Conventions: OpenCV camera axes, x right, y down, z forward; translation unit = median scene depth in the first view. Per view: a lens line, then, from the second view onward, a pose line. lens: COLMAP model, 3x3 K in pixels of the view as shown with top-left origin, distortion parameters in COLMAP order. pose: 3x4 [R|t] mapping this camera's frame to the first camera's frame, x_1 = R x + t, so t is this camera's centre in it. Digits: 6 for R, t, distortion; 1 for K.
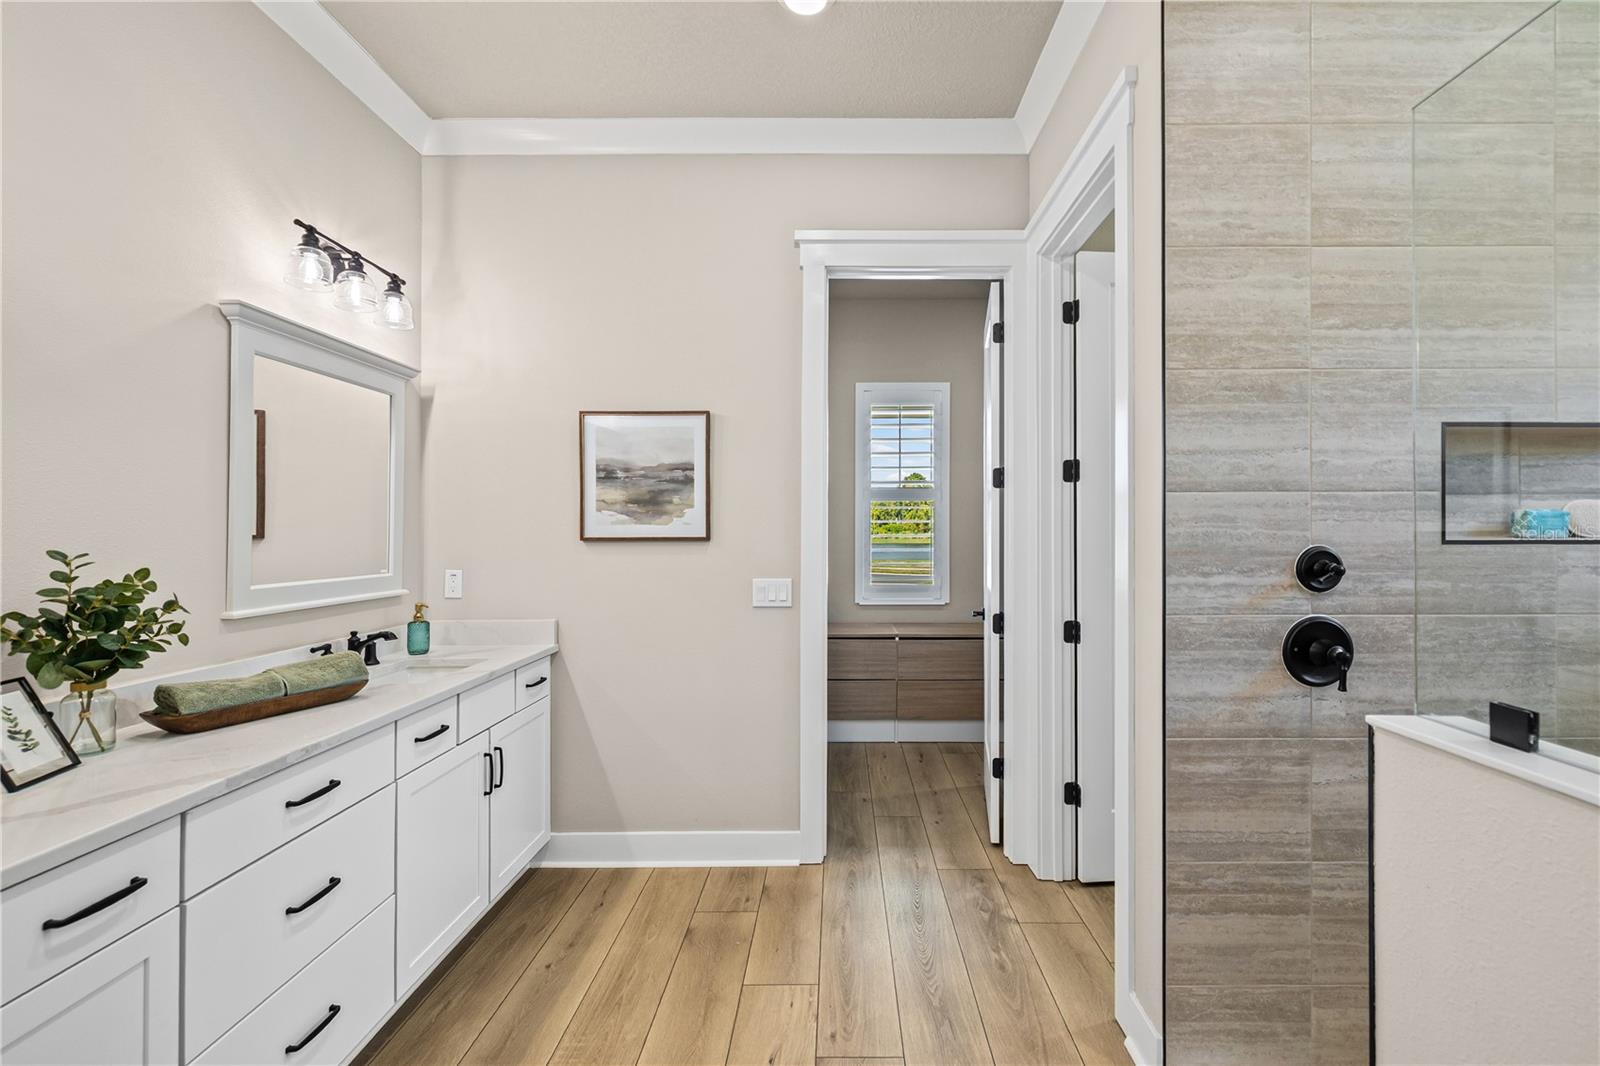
lens RADIAL K [[708.3, 0, 827.8], [0, 708.3, 524.7], [0, 0, 1]] dist [0.007712, 0.000400]
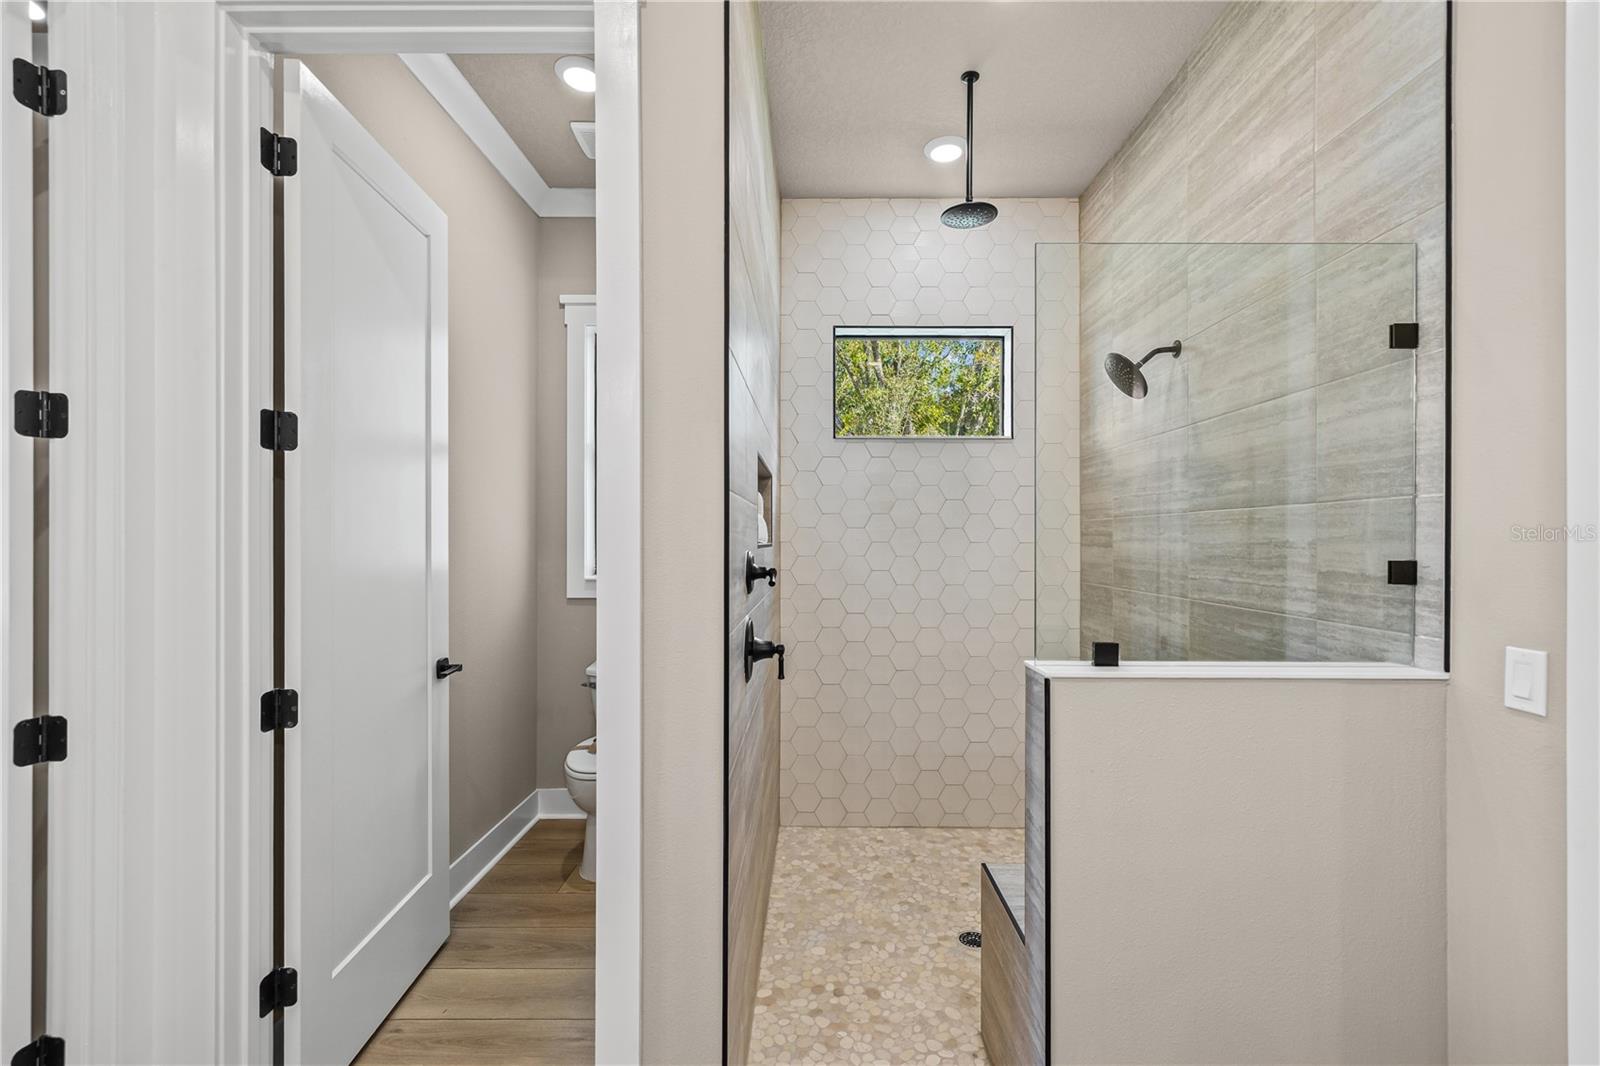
lens RADIAL K [[688.2, 0, 791.3], [0, 688.2, 537.9], [0, 0, 1]] dist [0.003751, 0.000269]
pose [[-0.011811, 0.005374, 0.999916, -0.228034], [-0.012805, 0.999903, -0.005525, 0.009311], [-0.999848, -0.012869, -0.011741, 0.613856]]
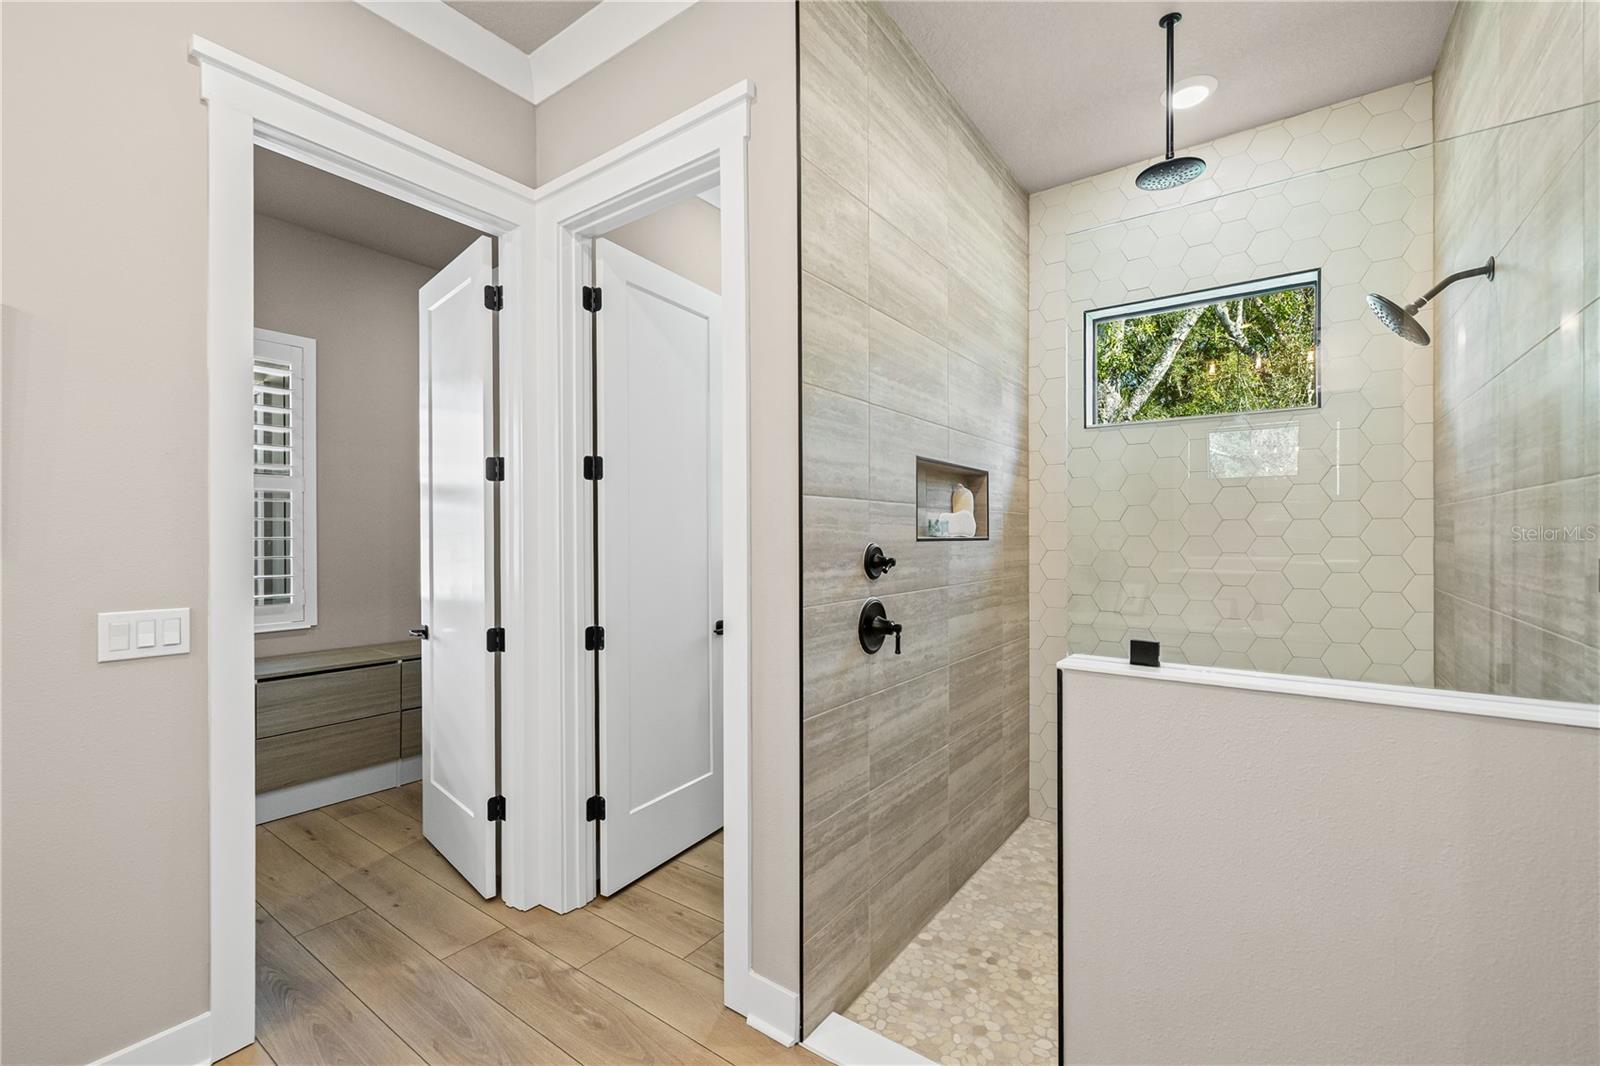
lens RADIAL K [[688.2, 0, 791.3], [0, 688.2, 537.9], [0, 0, 1]] dist [0.003751, 0.000269]
pose [[0.582621, -0.001050, 0.812744, -0.256841], [-0.009292, 0.999925, 0.007953, 0.007698], [-0.812691, -0.012186, 0.582567, 0.260617]]
